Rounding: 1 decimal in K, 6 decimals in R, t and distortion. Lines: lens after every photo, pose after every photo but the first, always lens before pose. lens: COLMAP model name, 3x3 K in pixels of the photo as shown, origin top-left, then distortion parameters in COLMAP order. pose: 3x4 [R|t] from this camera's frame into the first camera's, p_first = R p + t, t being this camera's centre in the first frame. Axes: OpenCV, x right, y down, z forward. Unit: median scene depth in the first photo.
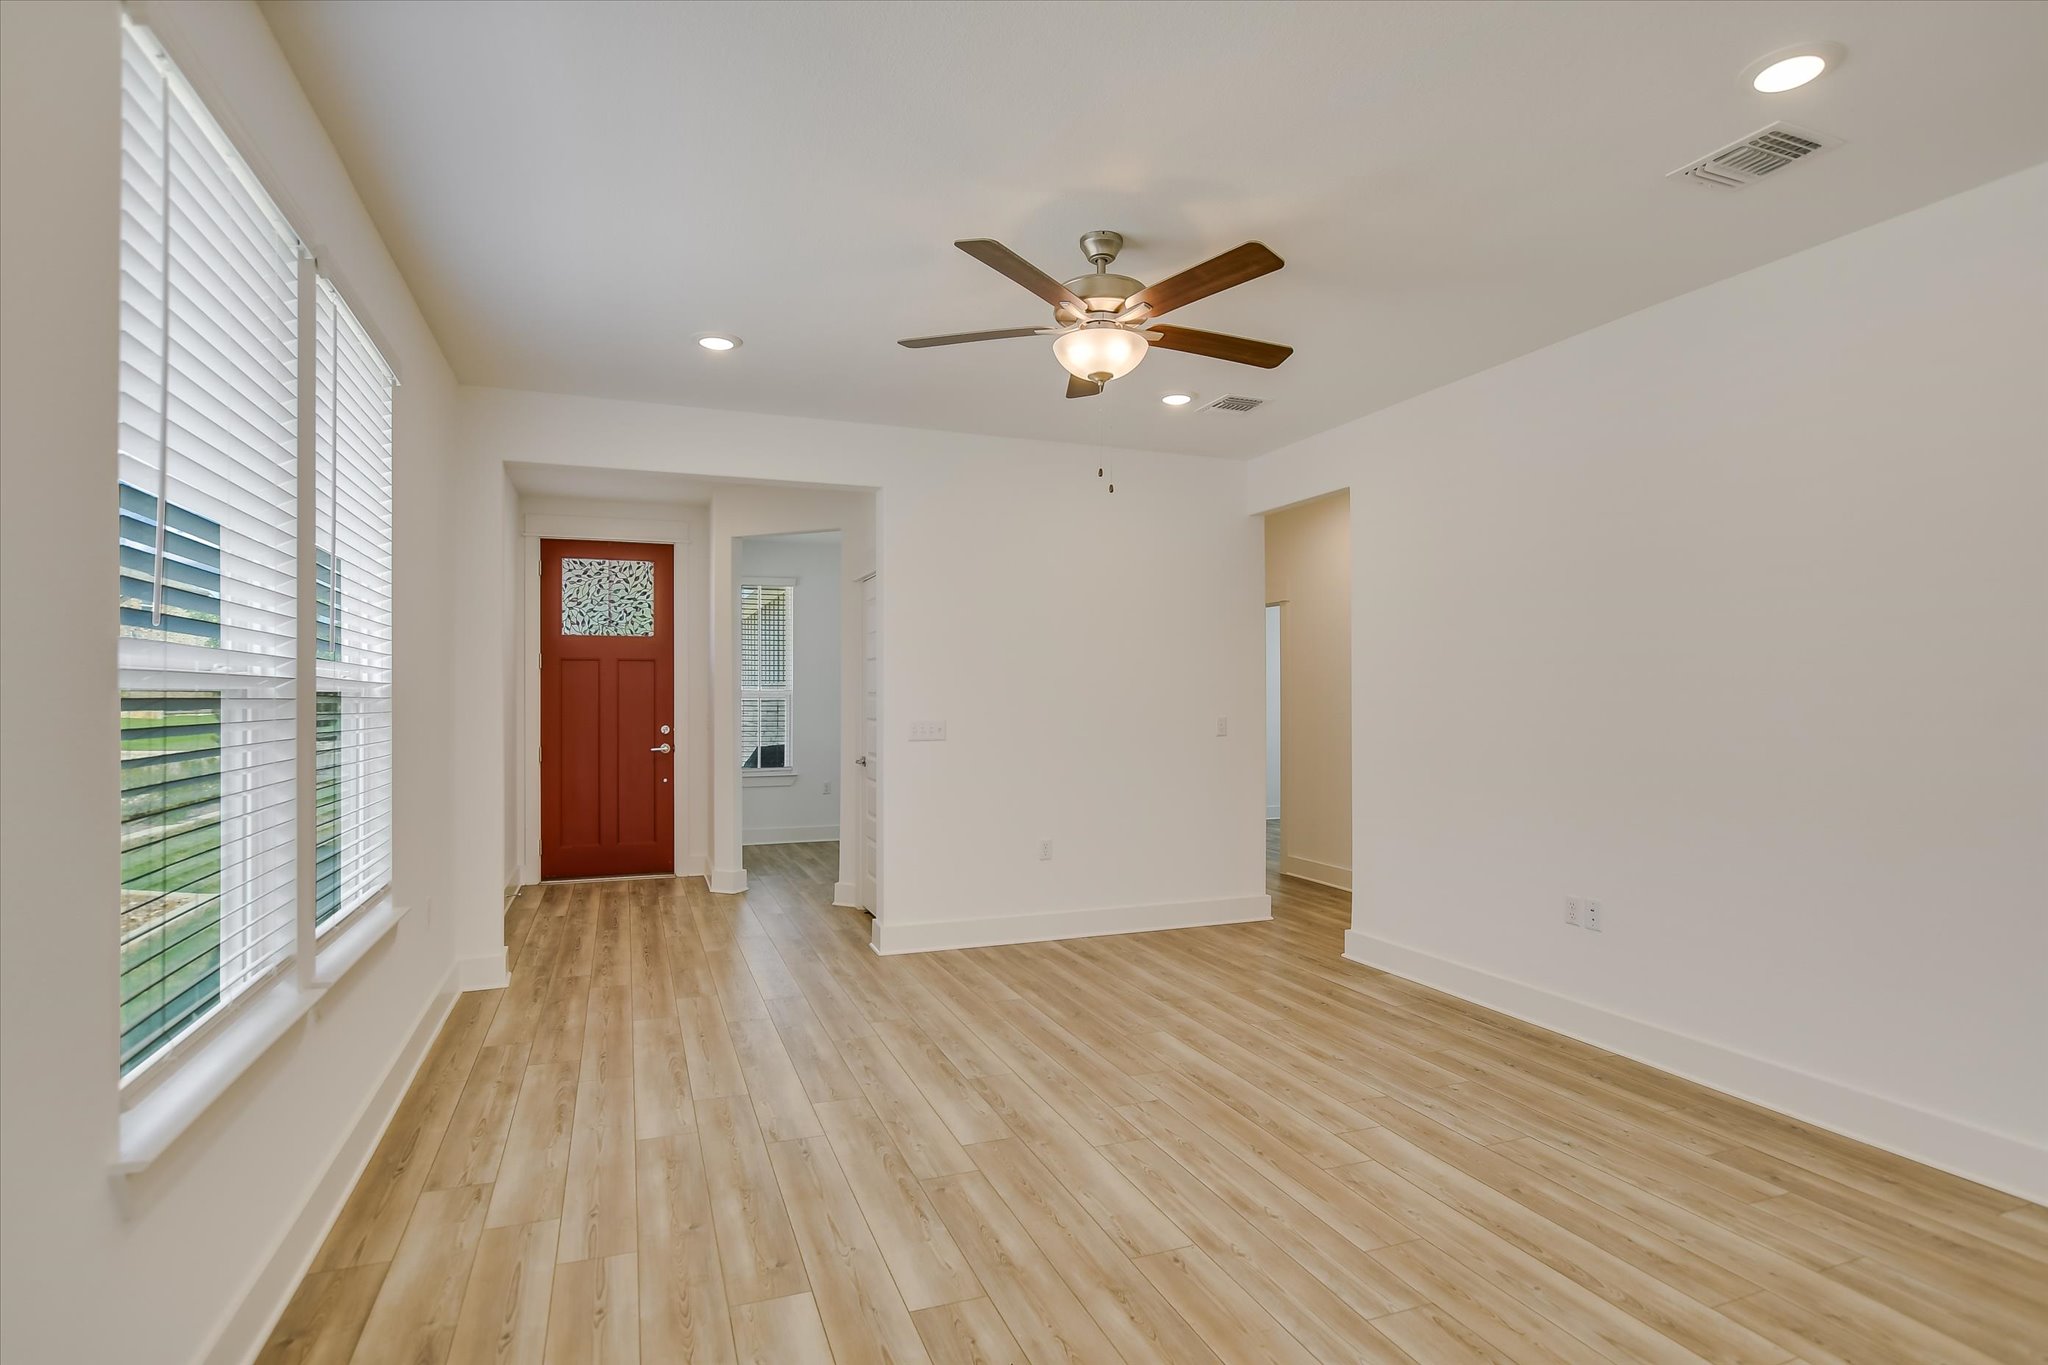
lens RADIAL K [[1031.6, 0, 1017.1], [0, 1031.6, 689.0], [0, 0, 1]] dist [-0.027925, 0.000552]
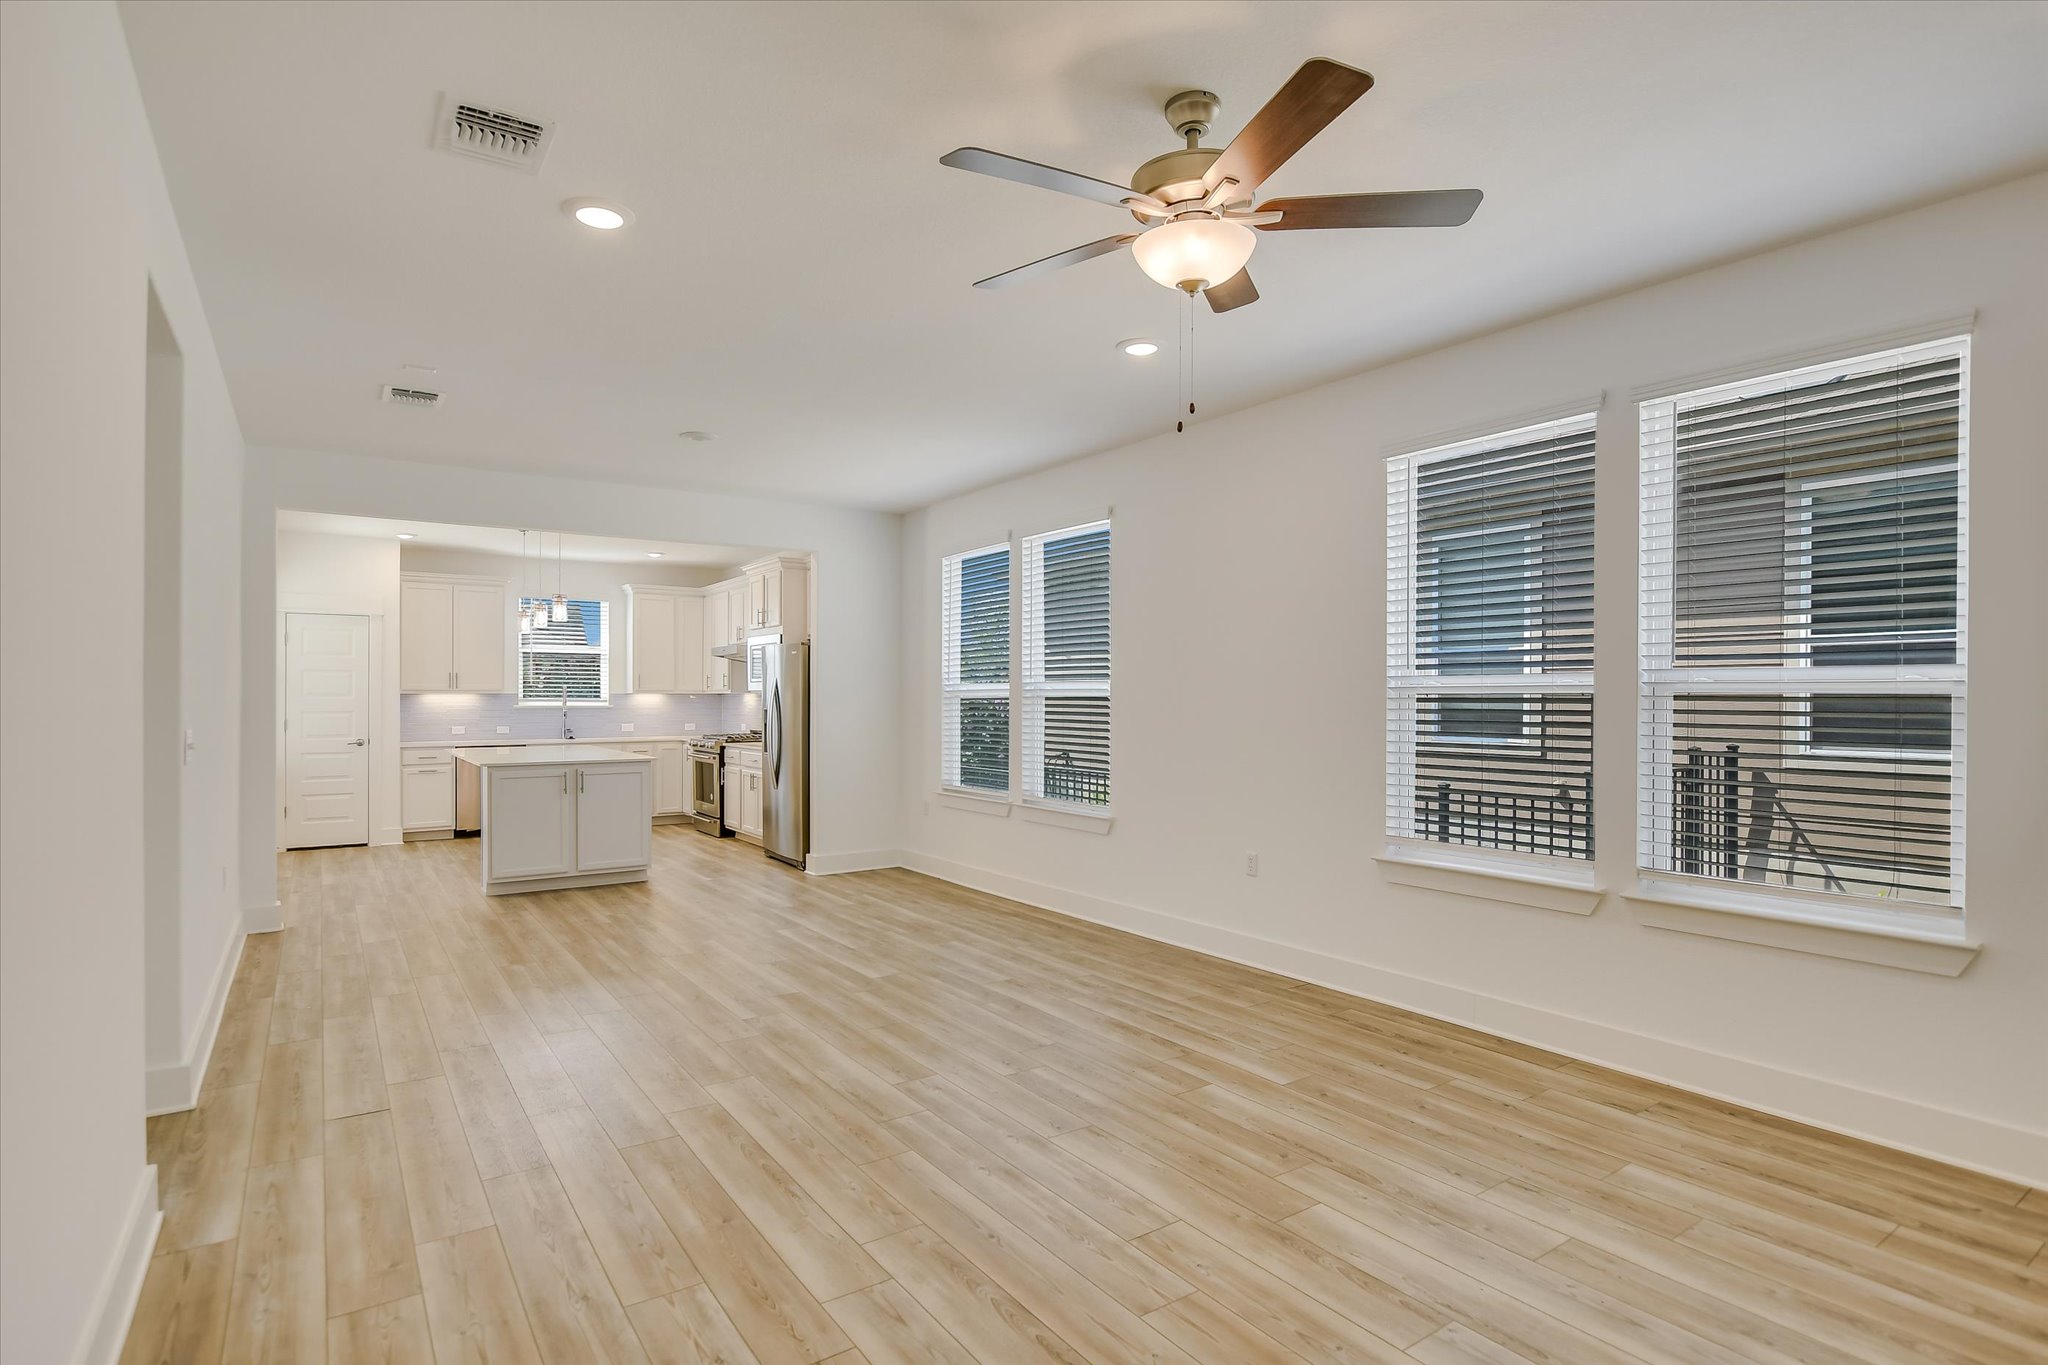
lens RADIAL K [[1031.6, 0, 1017.1], [0, 1031.6, 689.0], [0, 0, 1]] dist [-0.027925, 0.000552]
pose [[-0.972701, -0.003353, -0.232037, 0.400610], [0.000676, 0.999850, -0.017282, 0.015187], [0.232060, -0.016967, -0.972553, 1.772915]]
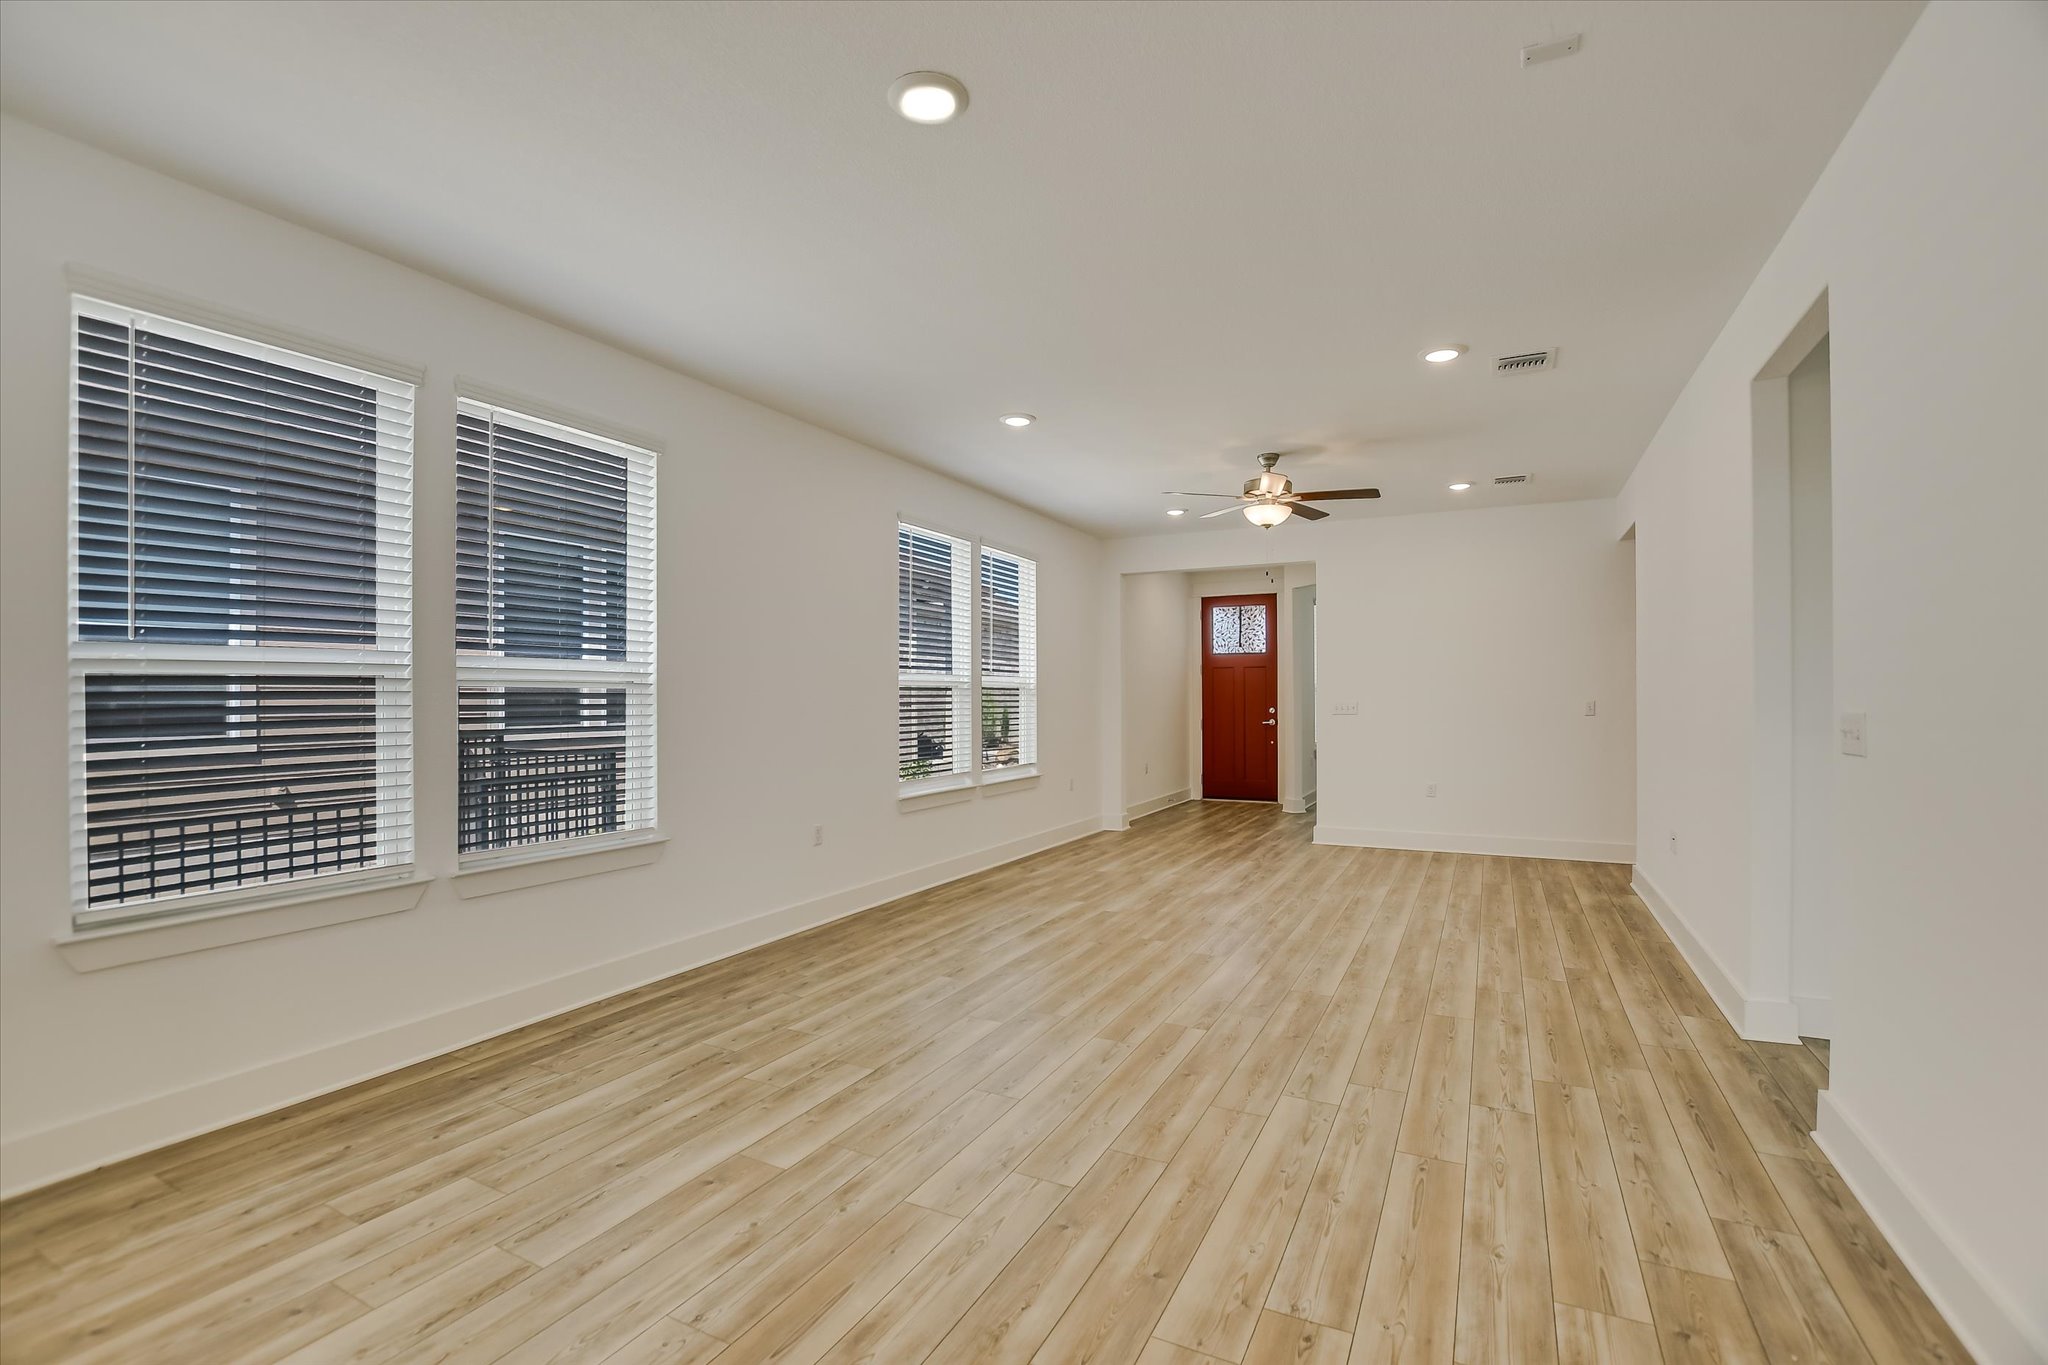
lens RADIAL K [[917.1, 0, 1029.5], [0, 917.1, 693.7], [0, 0, 1]] dist [-0.028994, 0.000630]
pose [[0.672161, -0.003684, -0.740396, 1.120513], [0.009082, 0.999953, 0.003270, 0.014150], [0.740349, -0.008922, 0.672163, -0.561402]]
